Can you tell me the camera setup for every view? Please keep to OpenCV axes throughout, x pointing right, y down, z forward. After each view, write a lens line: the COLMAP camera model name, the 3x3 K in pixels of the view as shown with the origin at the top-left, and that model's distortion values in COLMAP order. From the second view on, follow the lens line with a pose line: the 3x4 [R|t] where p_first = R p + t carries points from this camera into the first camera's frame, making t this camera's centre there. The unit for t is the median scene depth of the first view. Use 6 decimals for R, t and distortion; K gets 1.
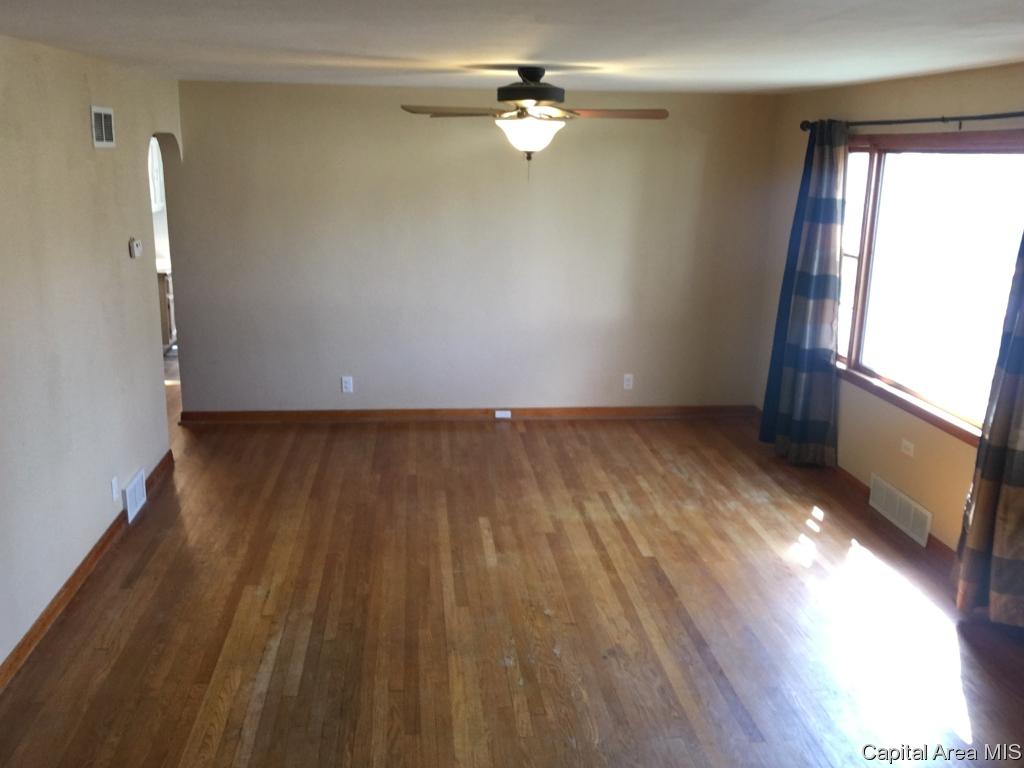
lens RADIAL K [[933.8, 0, 507.5], [0, 933.8, 383.2], [0, 0, 1]] dist [0.019329, 0.000000]
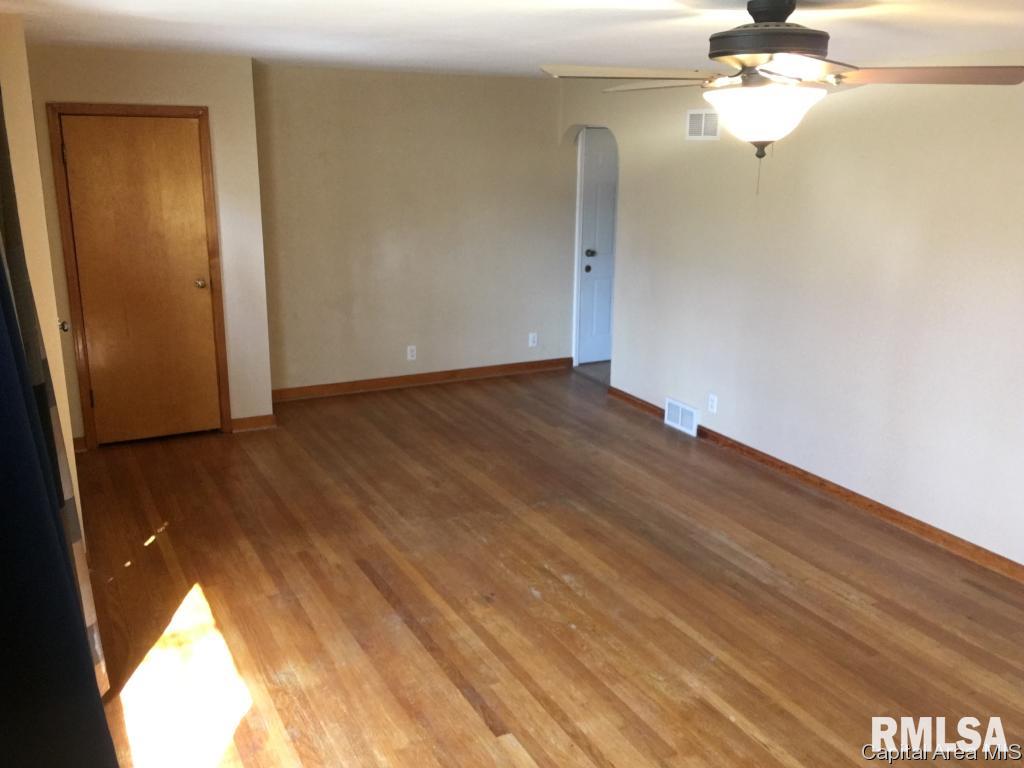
lens RADIAL K [[933.8, 0, 505.2], [0, 933.8, 386.0], [0, 0, 1]] dist [0.019329, 0.000000]
pose [[-0.930134, 0.067475, -0.360967, 0.405991], [-0.119339, 0.874077, 0.470901, -0.381257], [0.347287, 0.481078, -0.804957, 1.527179]]
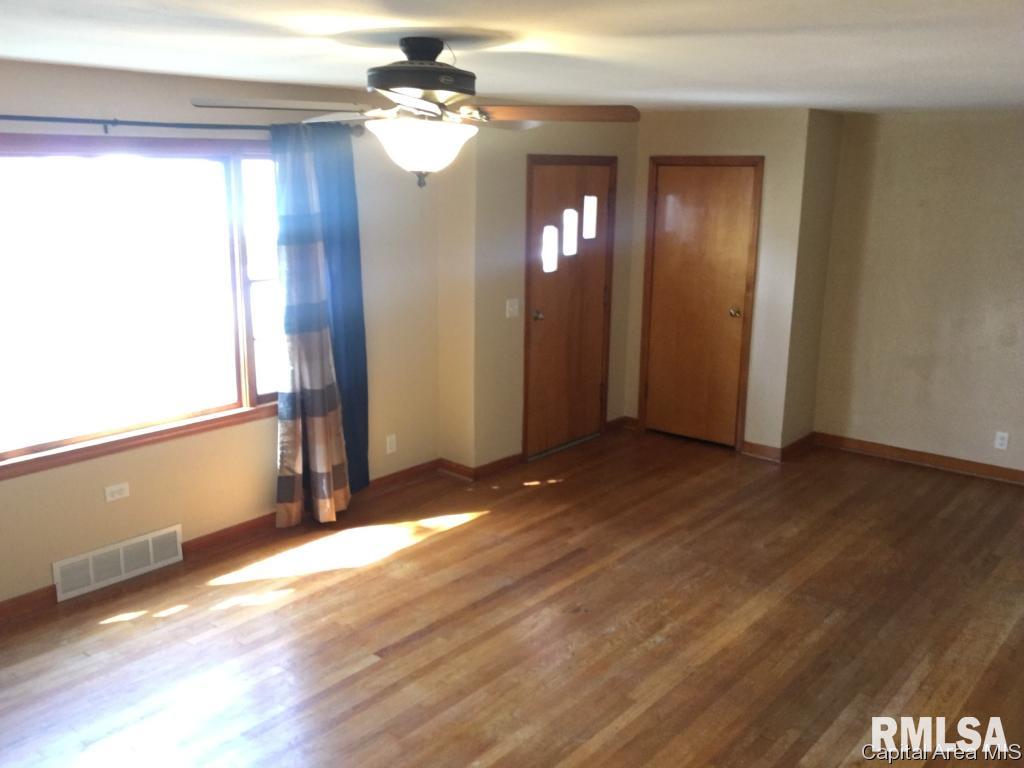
lens RADIAL K [[933.8, 0, 513.7], [0, 933.8, 389.3], [0, 0, 1]] dist [0.019329, 0.000000]
pose [[-0.705967, -0.190397, 0.682173, -0.485077], [0.146462, 0.903121, 0.403635, -0.368567], [-0.692936, 0.384865, -0.609688, 1.425300]]
